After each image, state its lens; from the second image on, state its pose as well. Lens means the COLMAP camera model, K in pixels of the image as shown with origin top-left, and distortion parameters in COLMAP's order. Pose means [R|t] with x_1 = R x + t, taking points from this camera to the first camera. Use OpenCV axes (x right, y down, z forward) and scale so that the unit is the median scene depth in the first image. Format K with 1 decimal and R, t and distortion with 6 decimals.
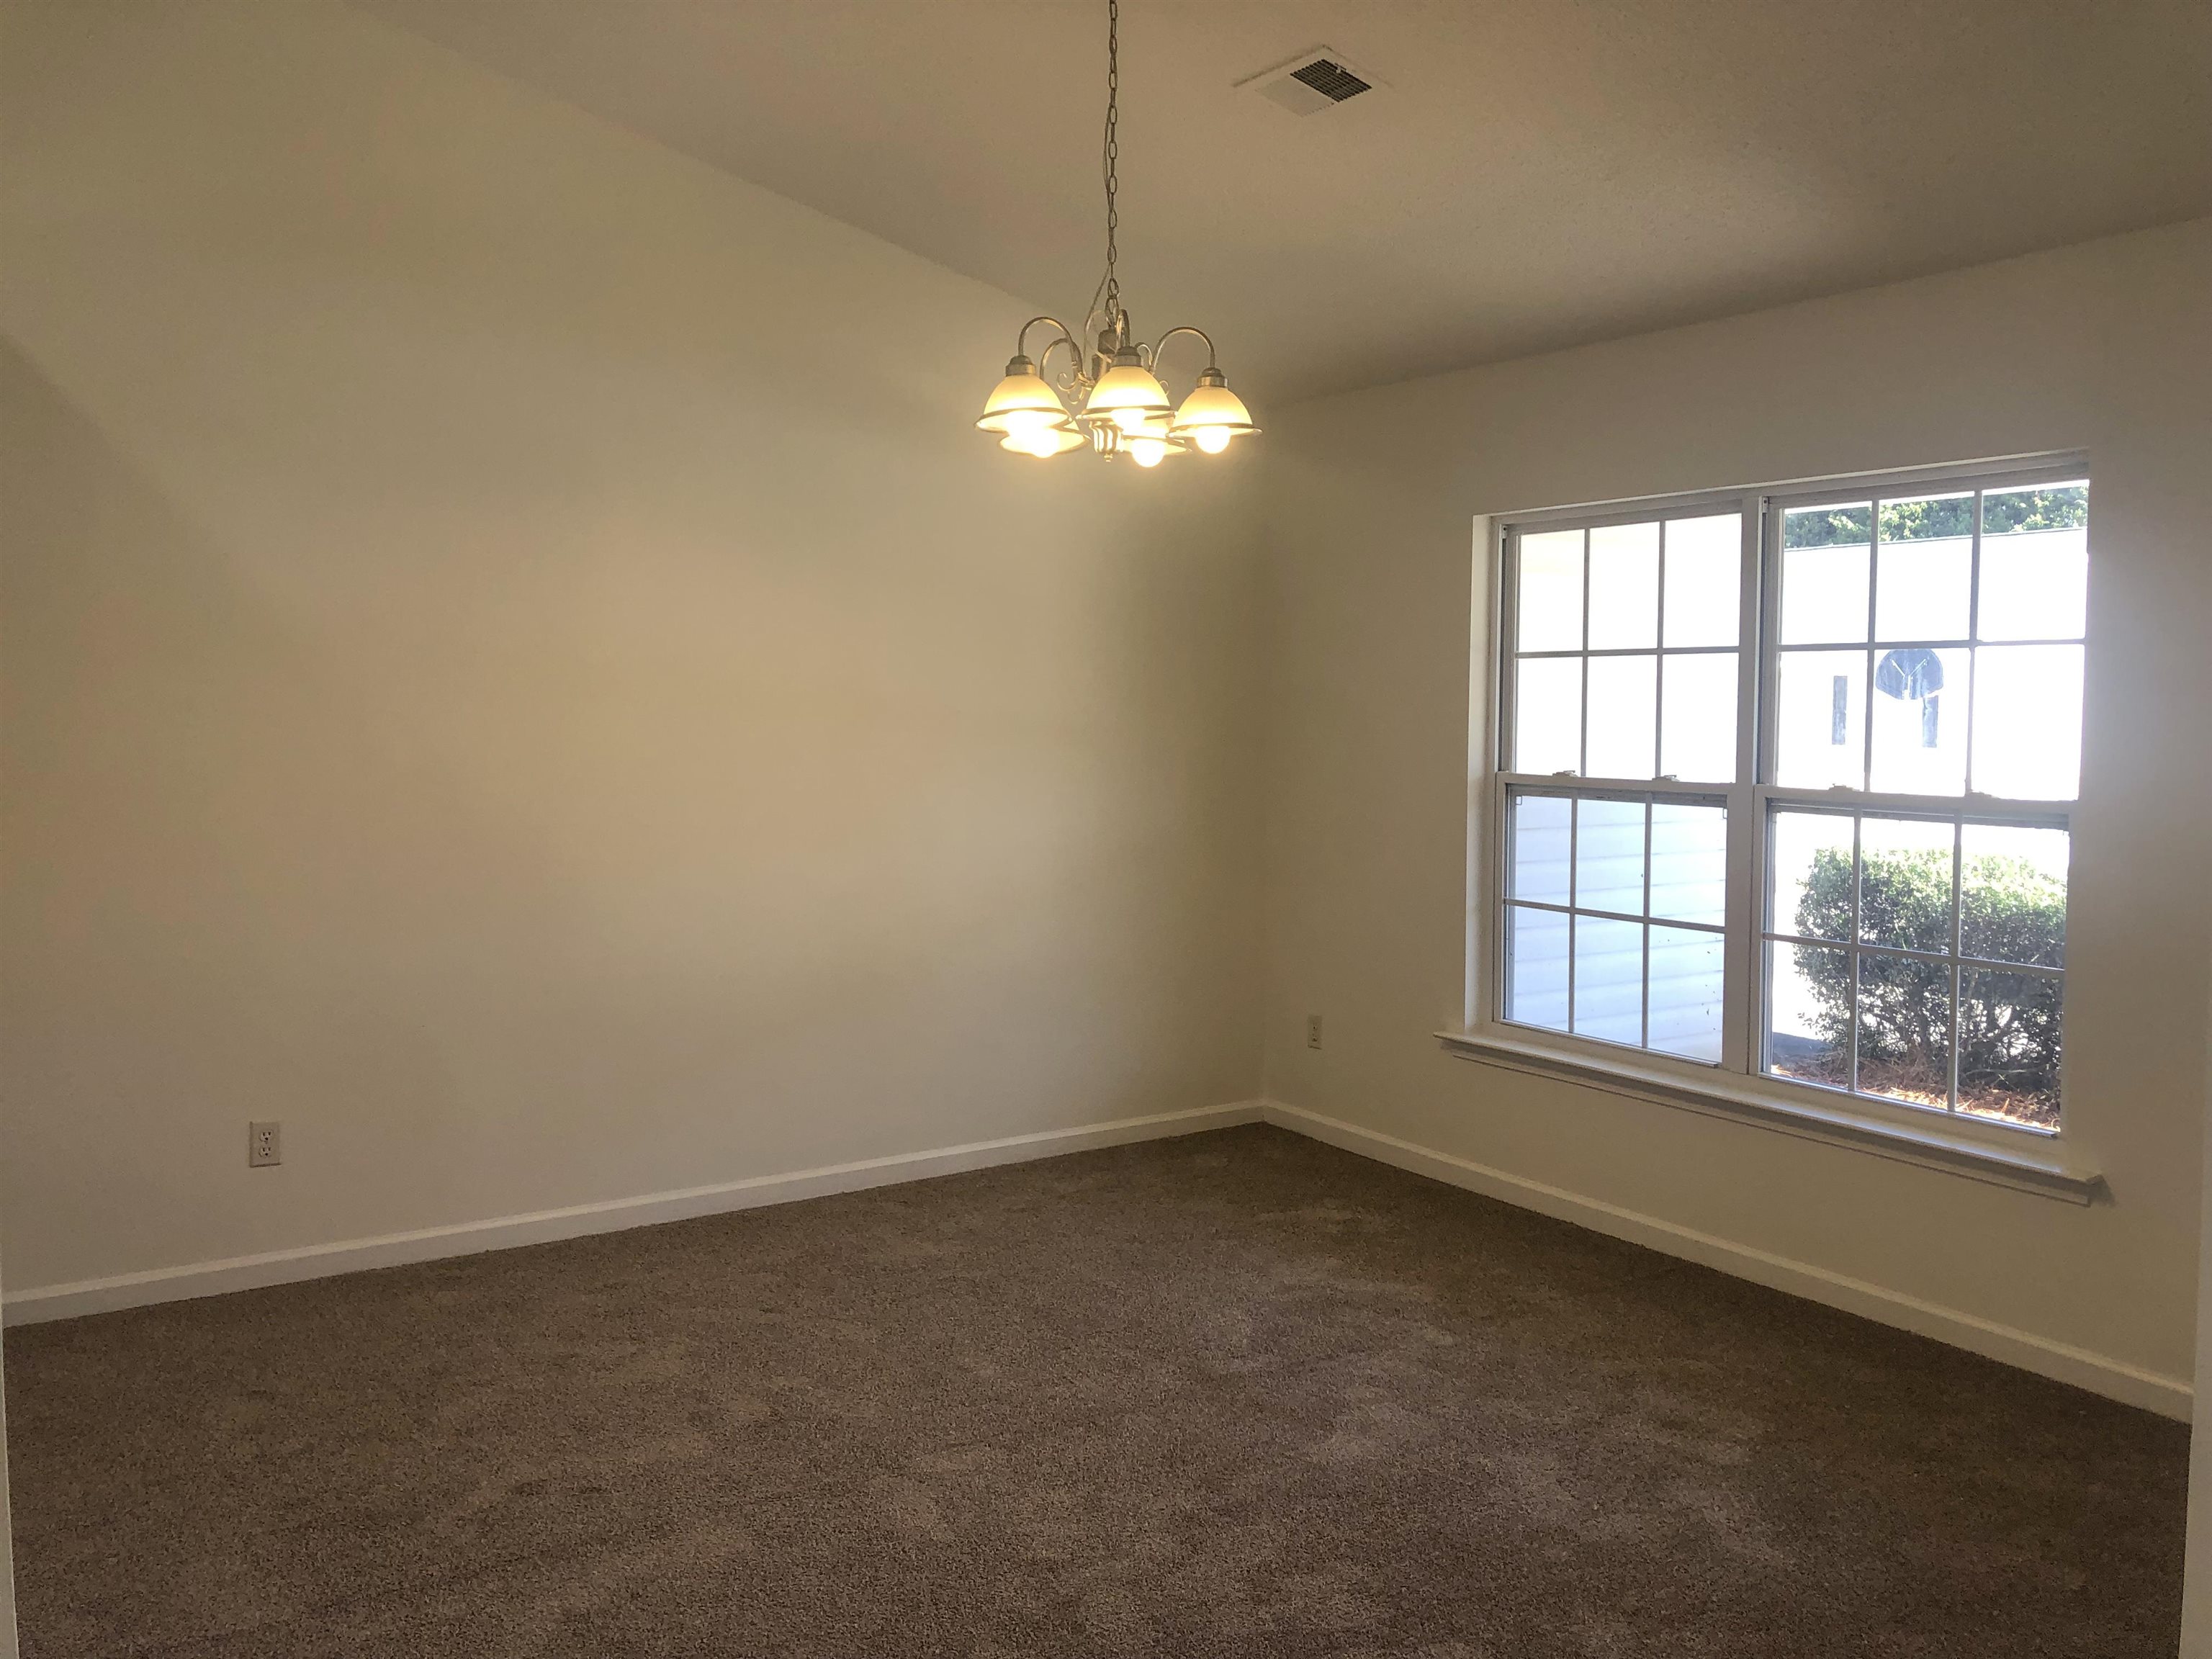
lens RADIAL K [[1830.2, 0, 1106.0], [0, 1830.2, 829.5], [0, 0, 1]] dist [-0.008095, -0.002507]
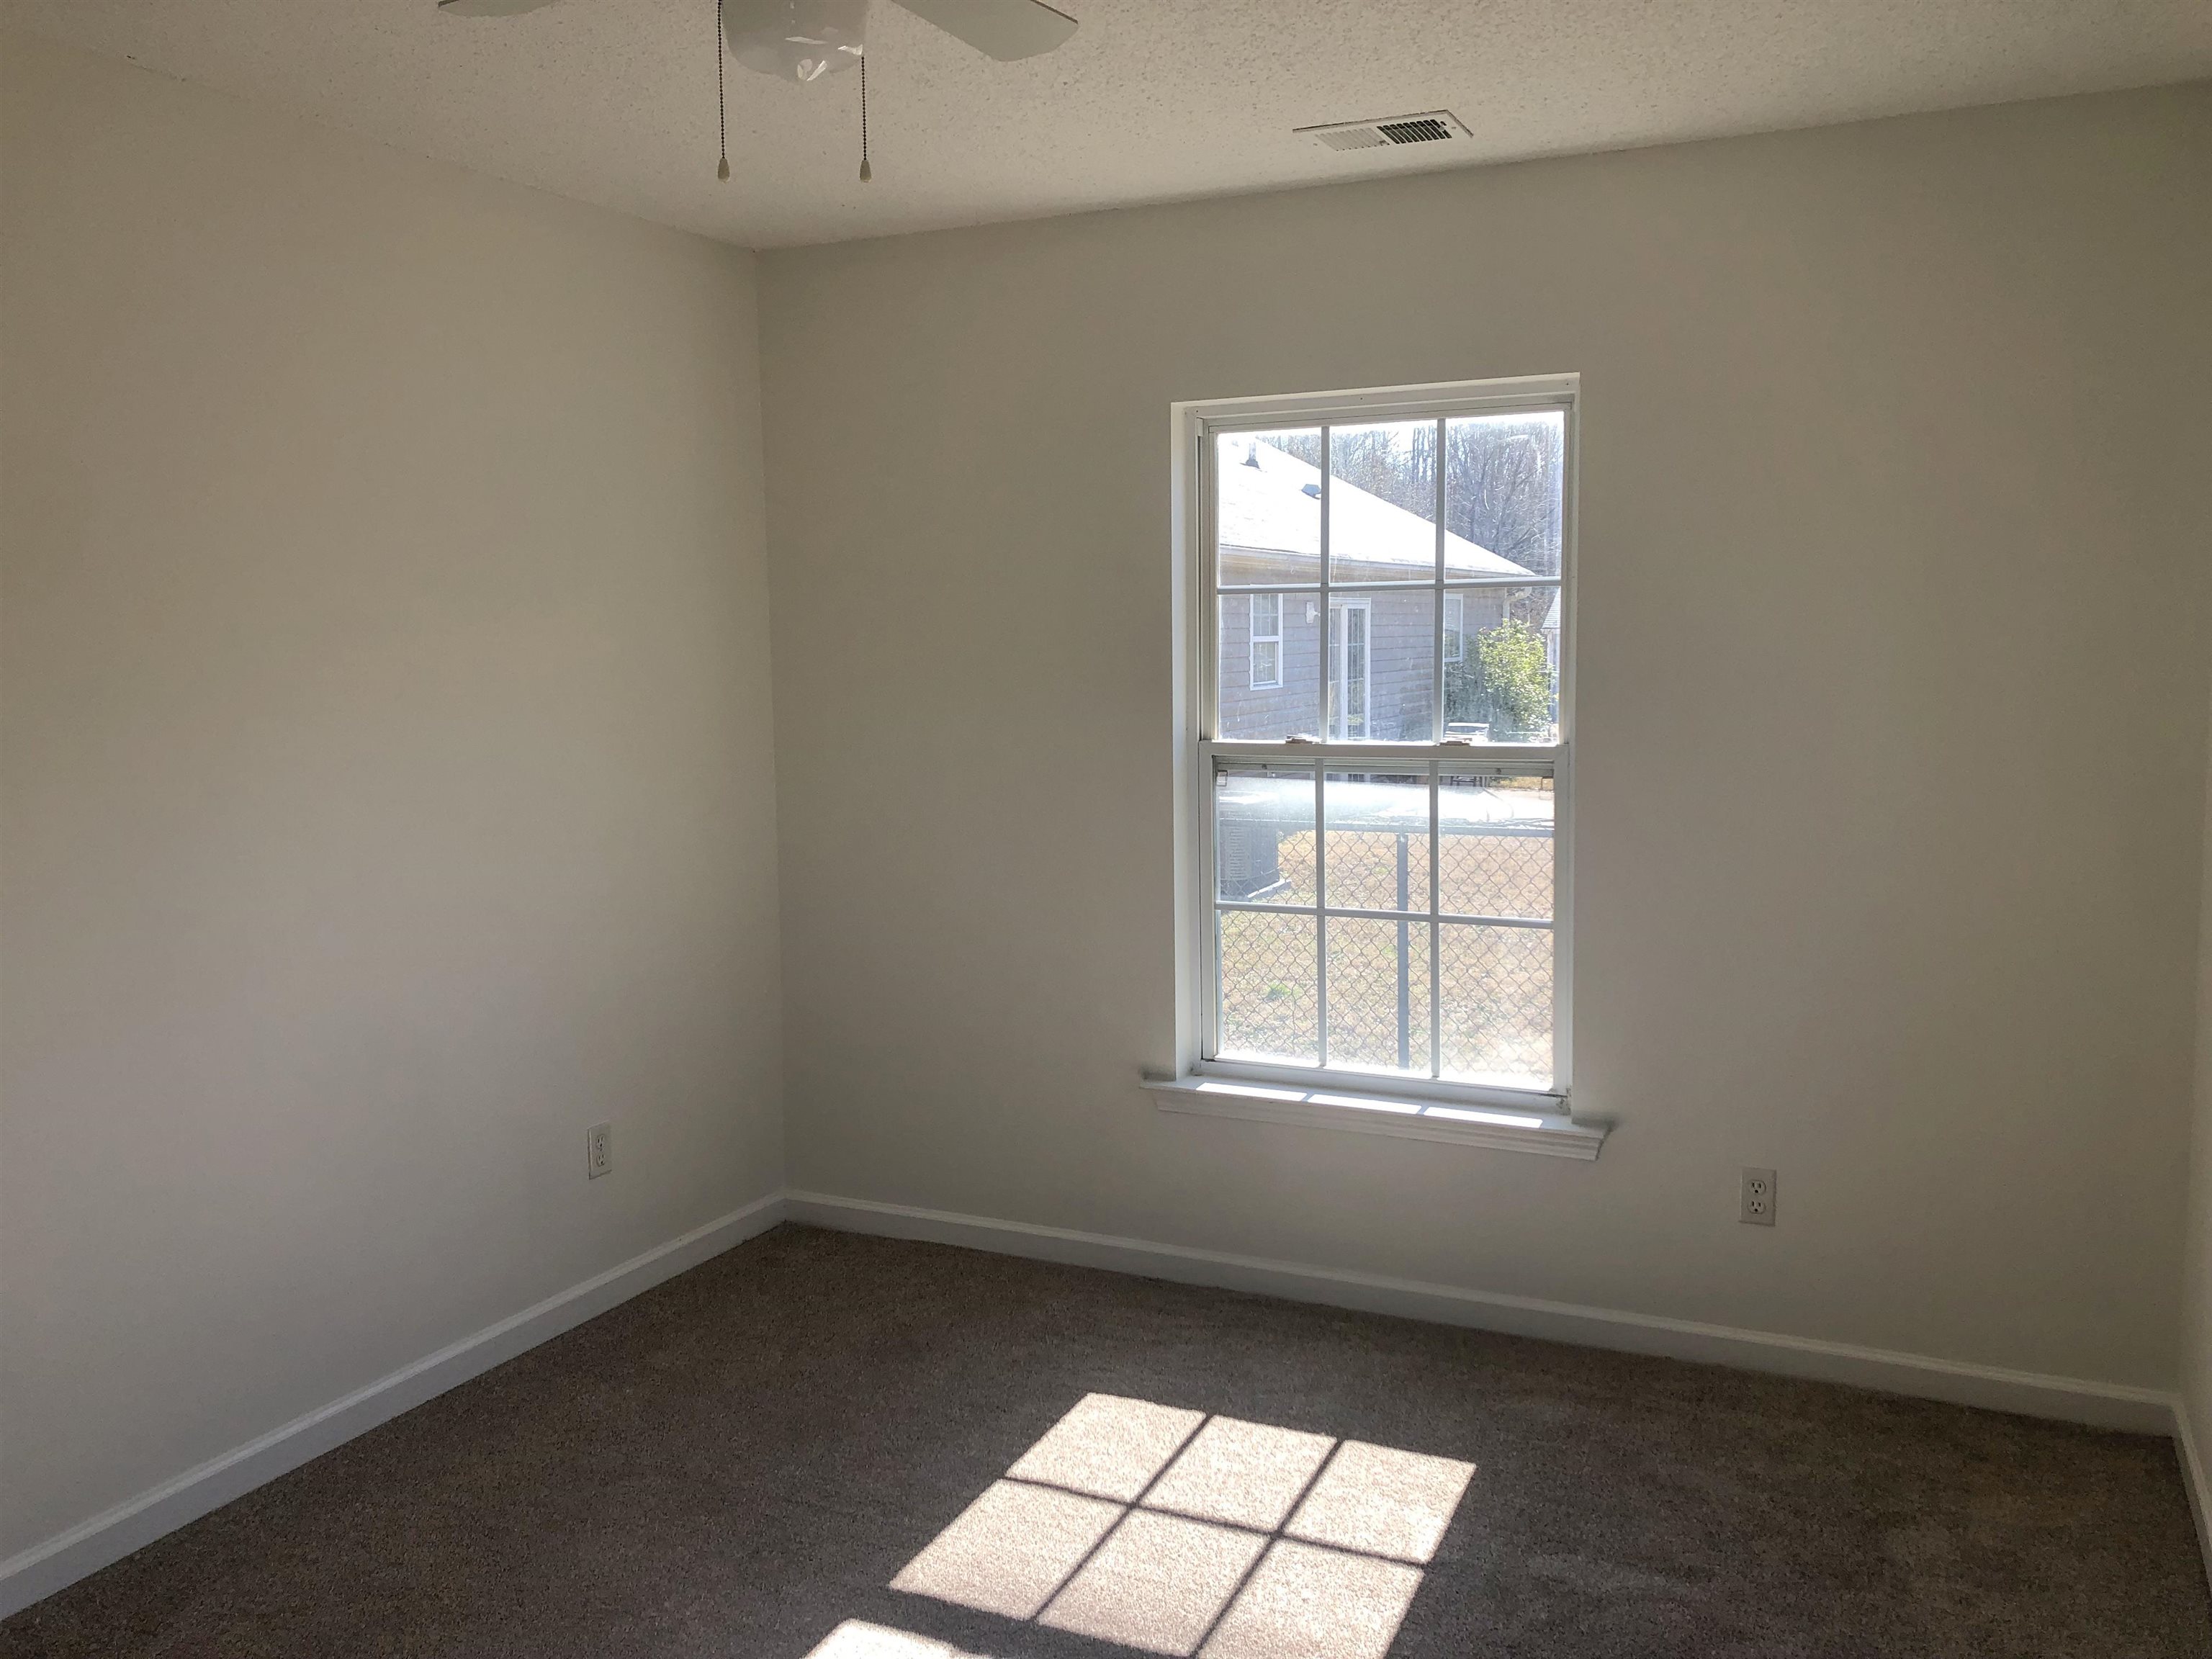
lens RADIAL K [[1830.2, 0, 1106.0], [0, 1830.2, 829.5], [0, 0, 1]] dist [-0.008095, -0.002507]
pose [[0.849463, -0.061344, 0.524069, -0.220385], [0.048941, 0.998097, 0.037502, -0.024726], [-0.525373, -0.006208, 0.850850, 0.361066]]
